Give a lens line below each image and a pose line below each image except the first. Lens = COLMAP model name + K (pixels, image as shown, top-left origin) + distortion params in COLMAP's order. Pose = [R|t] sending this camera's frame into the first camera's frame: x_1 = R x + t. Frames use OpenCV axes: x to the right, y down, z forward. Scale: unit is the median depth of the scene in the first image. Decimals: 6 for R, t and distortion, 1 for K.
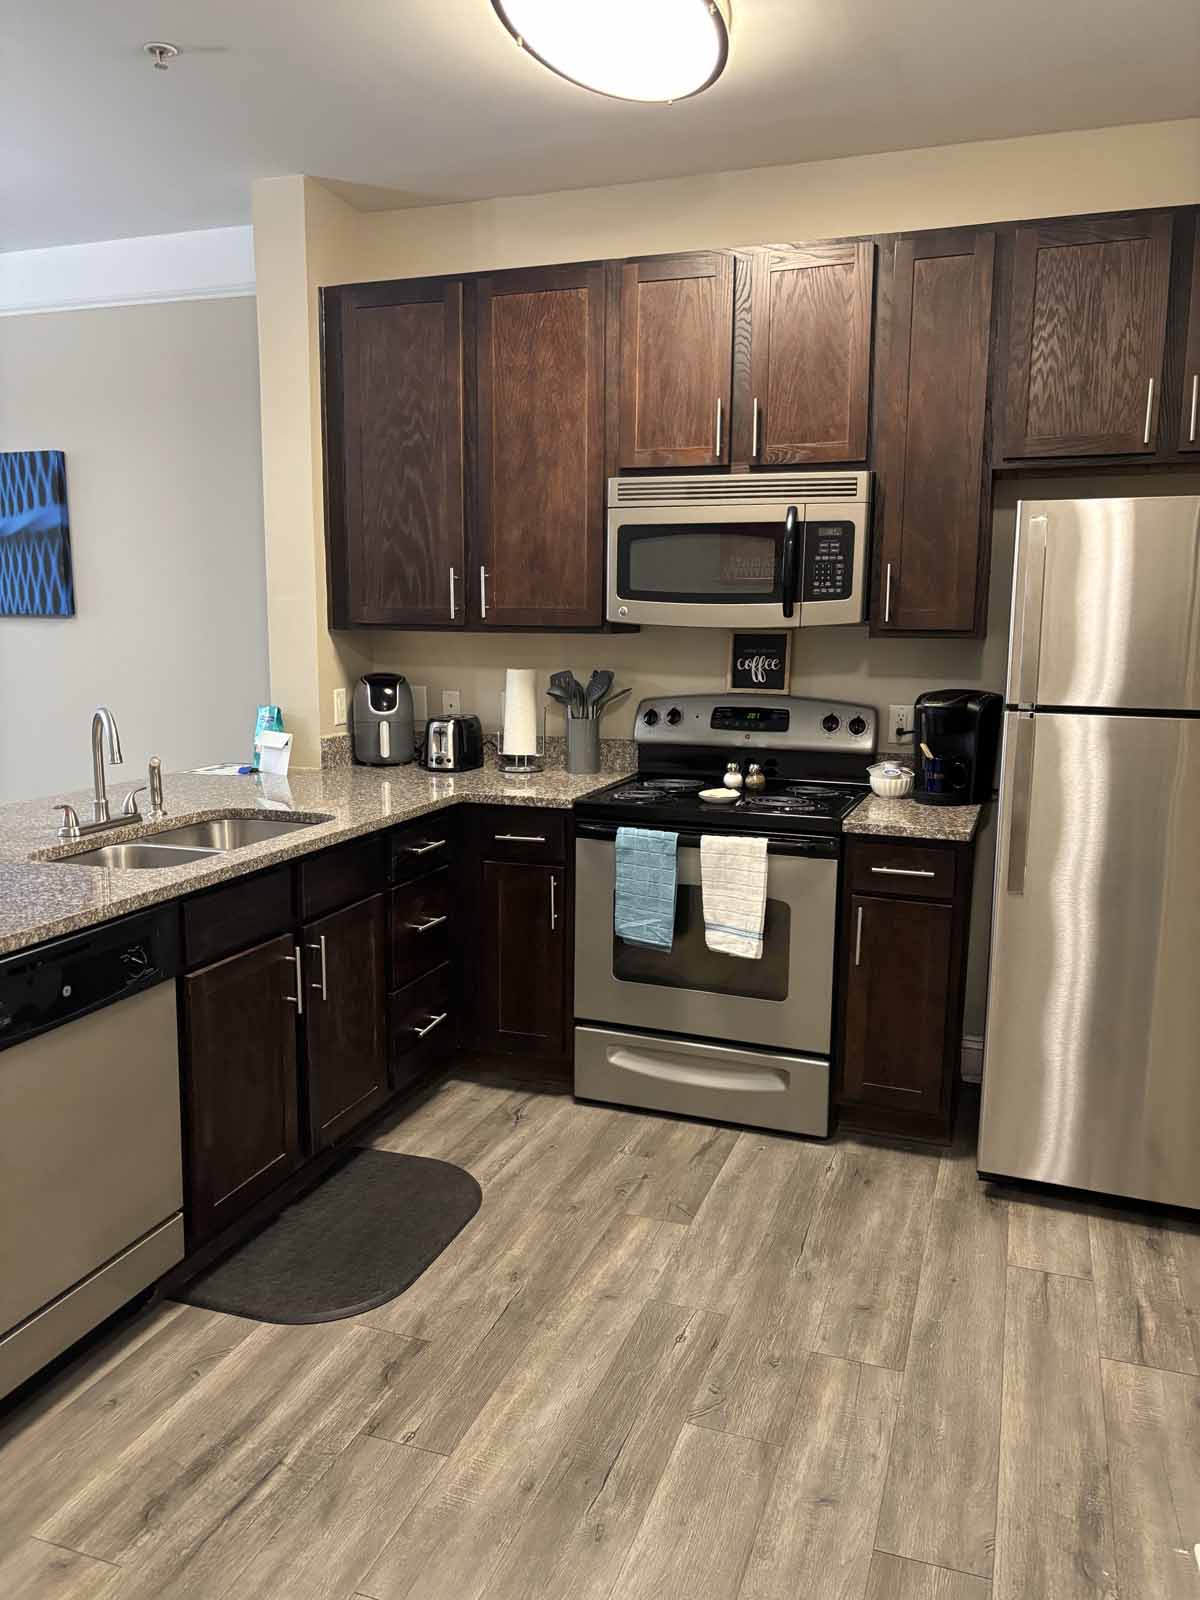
lens RADIAL K [[1224.2, 0, 595.8], [0, 1224.2, 833.4], [0, 0, 1]] dist [0.011492, -0.007536]
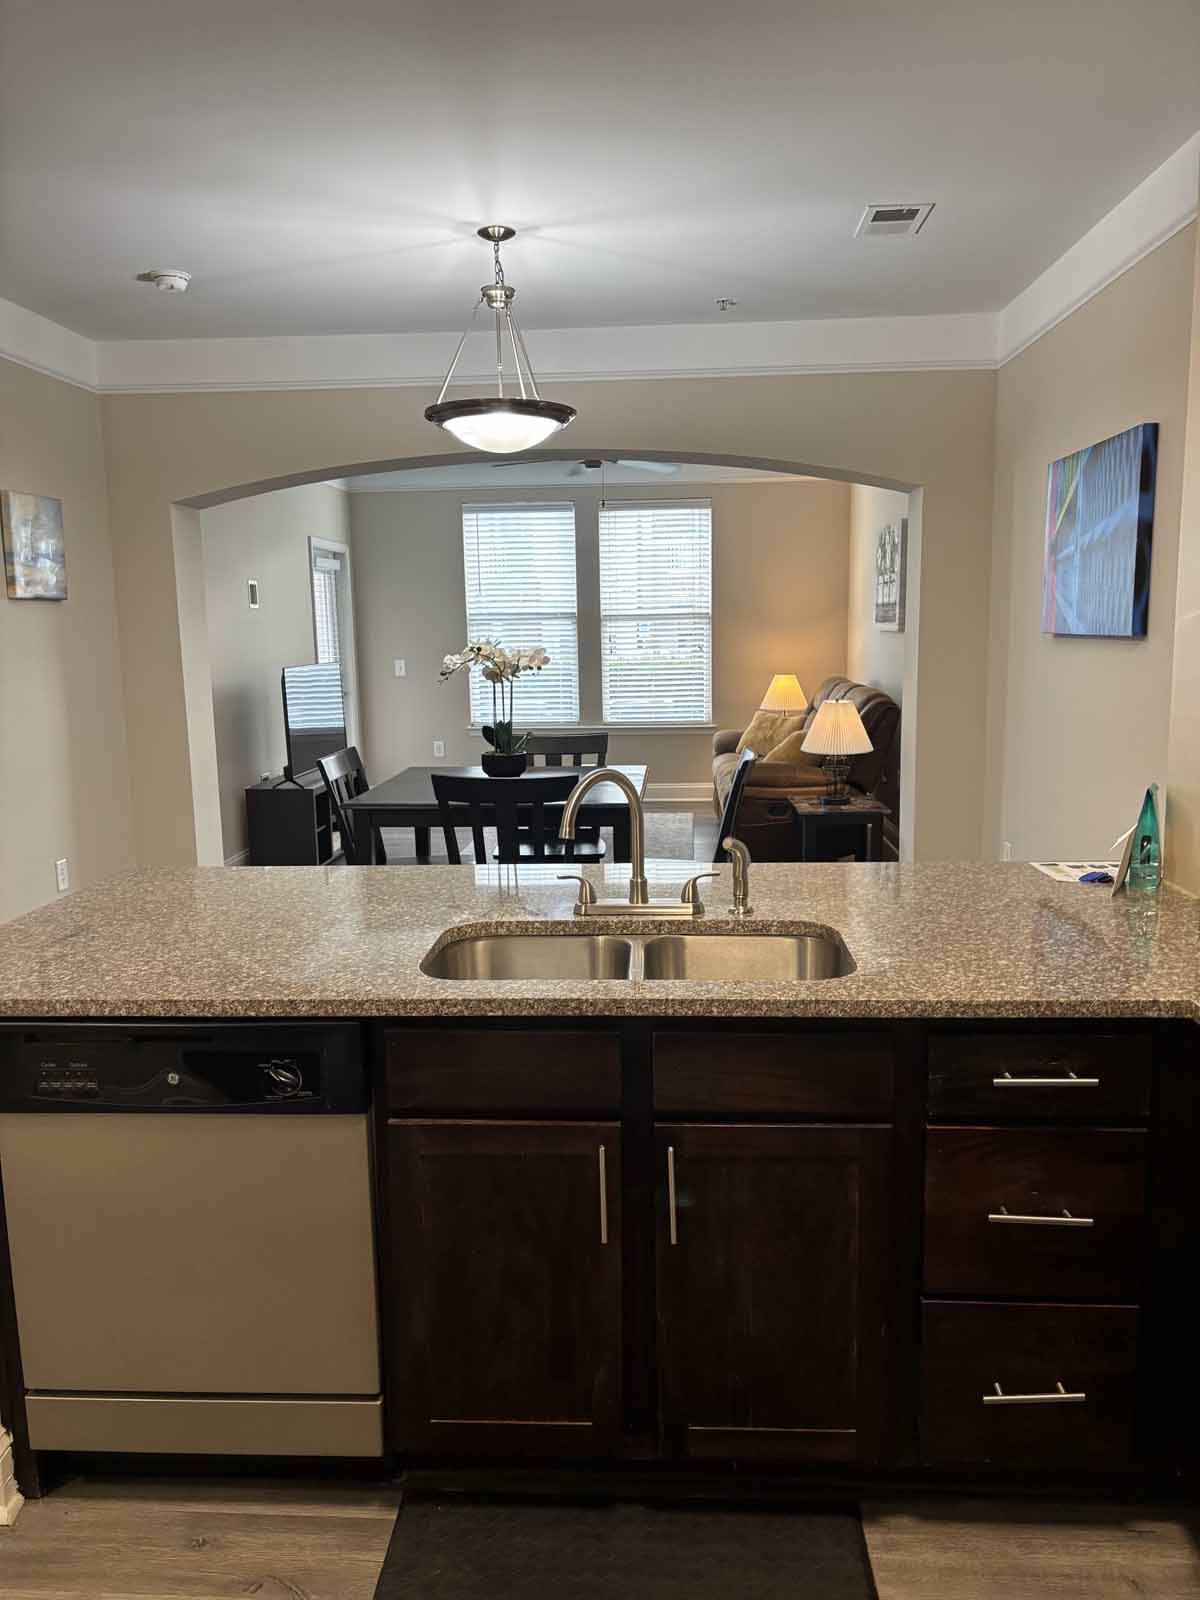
lens RADIAL K [[1224.2, 0, 595.8], [0, 1224.2, 833.4], [0, 0, 1]] dist [0.011492, -0.007536]
pose [[0.270789, 0.146643, -0.951404, 0.405237], [-0.152708, 0.982358, 0.107950, -0.161993], [0.950449, 0.116055, 0.288405, 0.849733]]
